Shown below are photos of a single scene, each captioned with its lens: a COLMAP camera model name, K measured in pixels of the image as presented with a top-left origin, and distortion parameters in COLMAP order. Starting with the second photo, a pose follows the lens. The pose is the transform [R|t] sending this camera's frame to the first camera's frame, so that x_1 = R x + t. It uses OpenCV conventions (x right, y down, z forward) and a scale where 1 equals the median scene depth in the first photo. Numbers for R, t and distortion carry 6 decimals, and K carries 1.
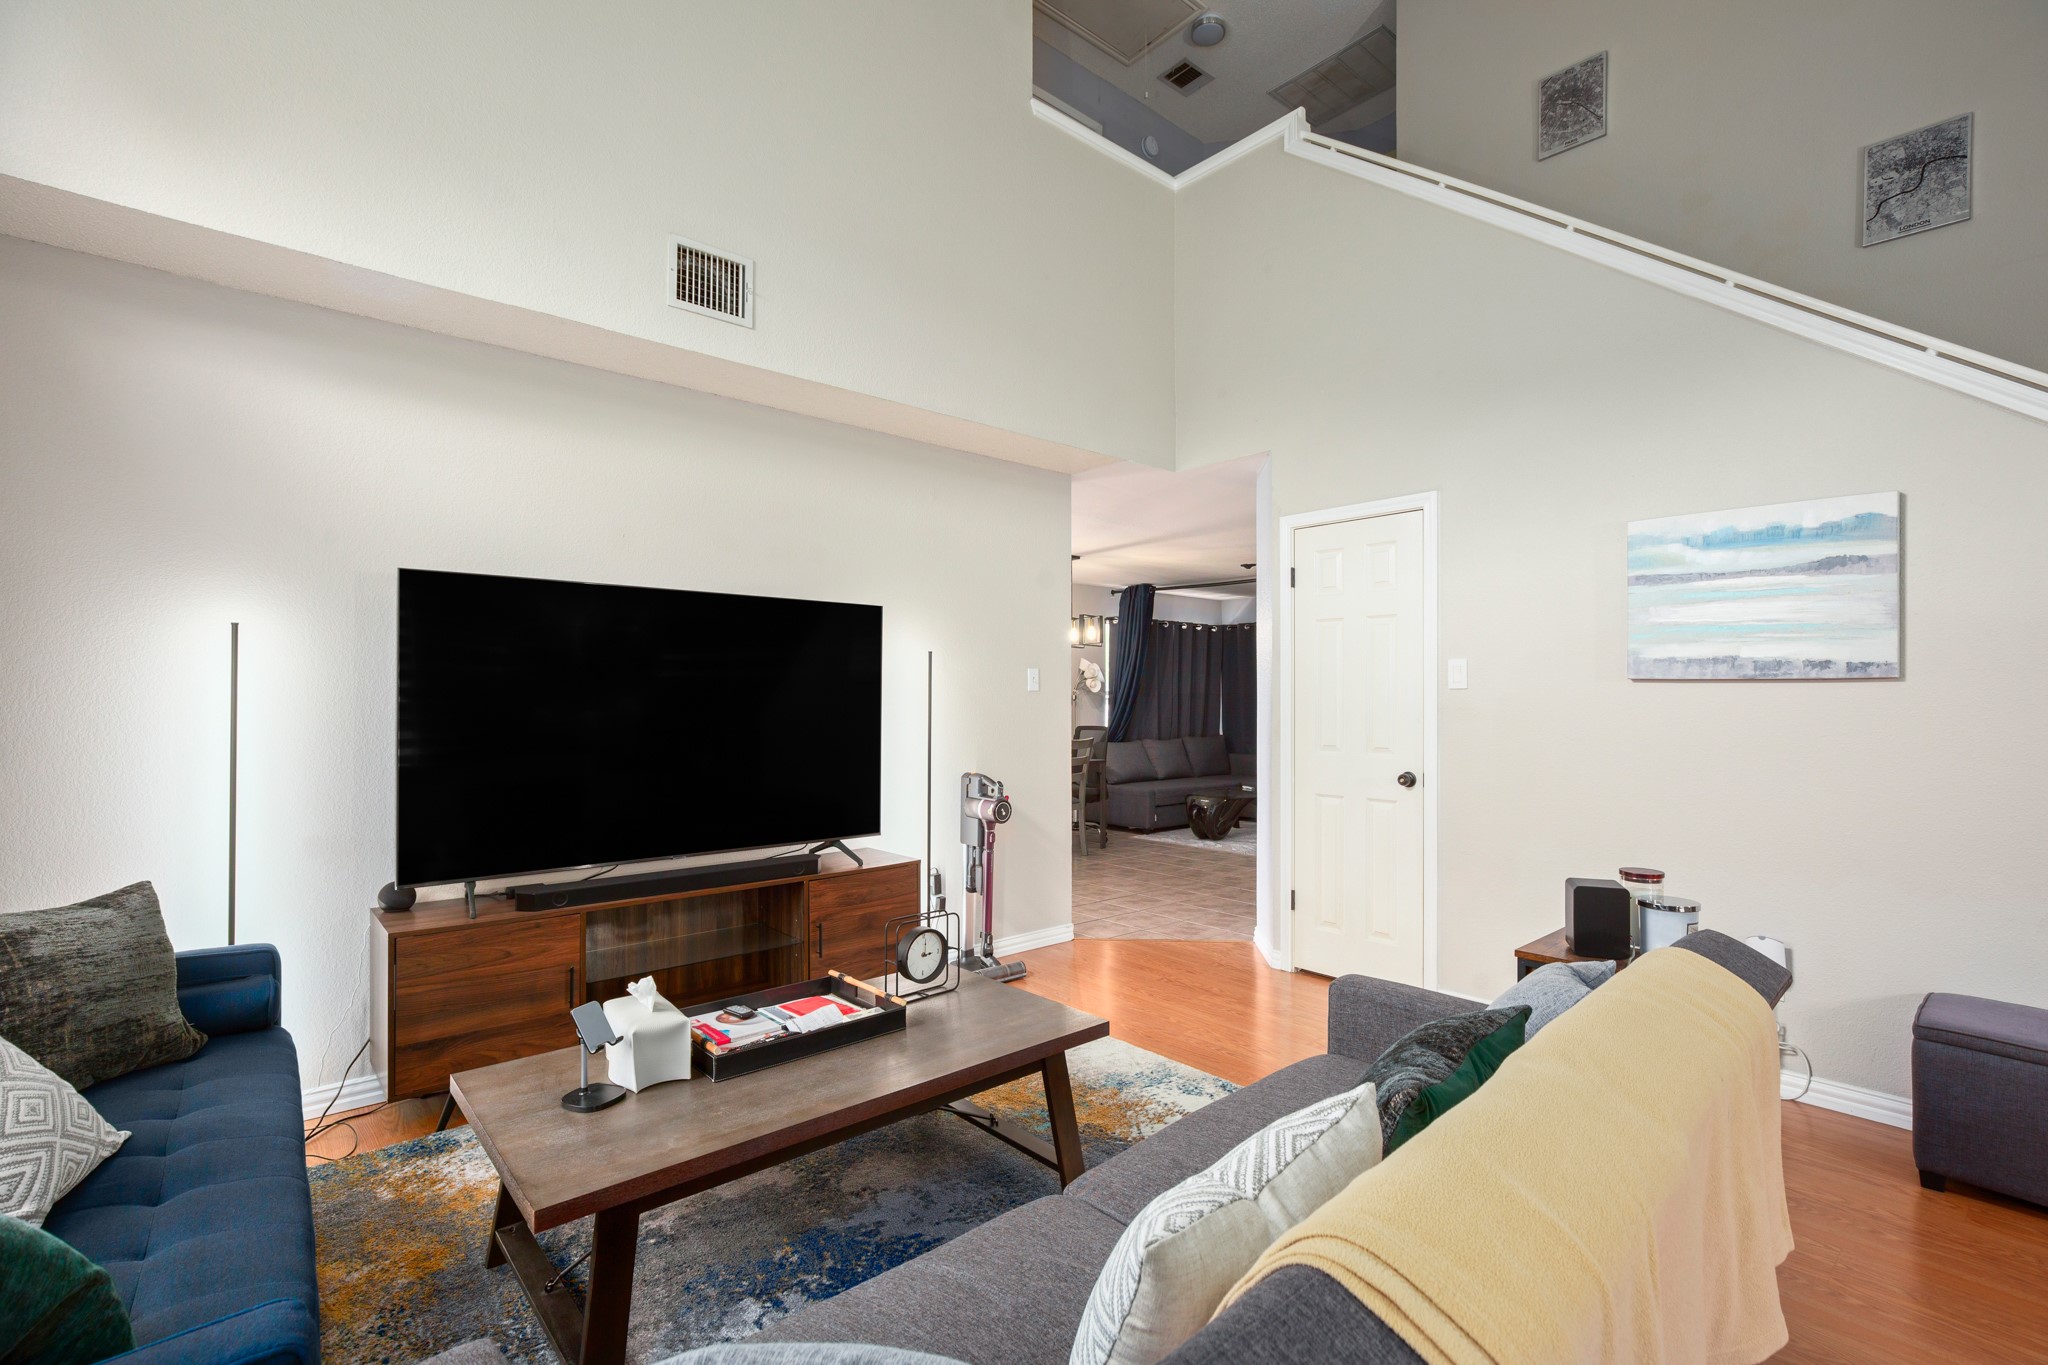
lens RADIAL K [[926.9, 0, 1024.0], [0, 926.9, 690.4], [0, 0, 1]] dist [-0.001267, 0.000399]
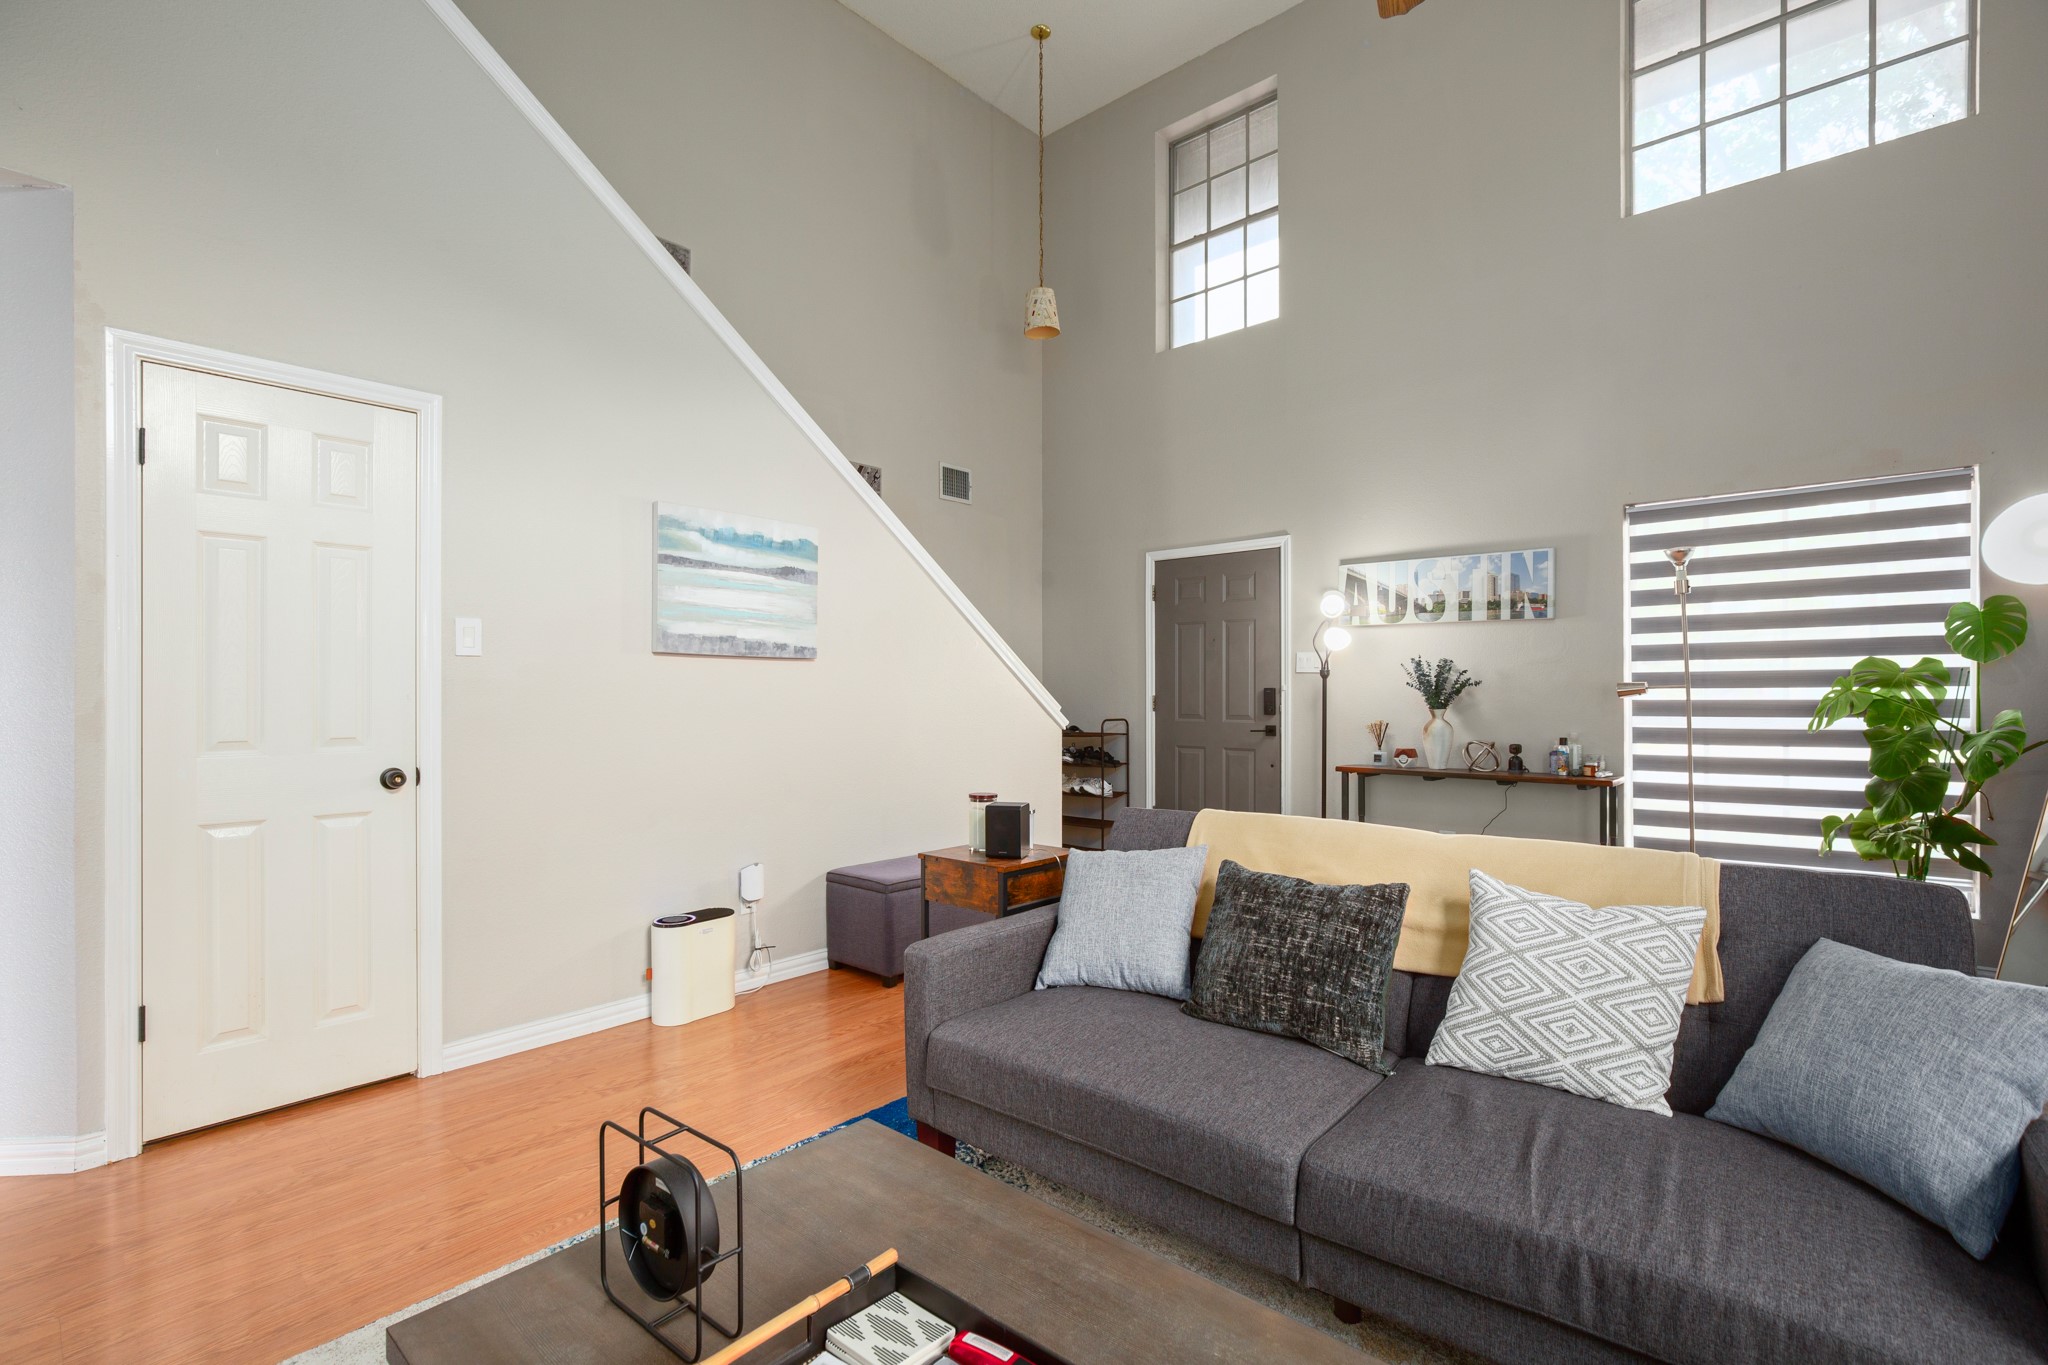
lens RADIAL K [[926.9, 0, 1024.7], [0, 926.9, 692.9], [0, 0, 1]] dist [-0.001267, 0.000399]
pose [[-0.122088, -0.004828, 0.992508, -0.473031], [-0.009175, 0.999951, 0.003736, 0.028341], [-0.992477, -0.008650, -0.122126, 0.779778]]
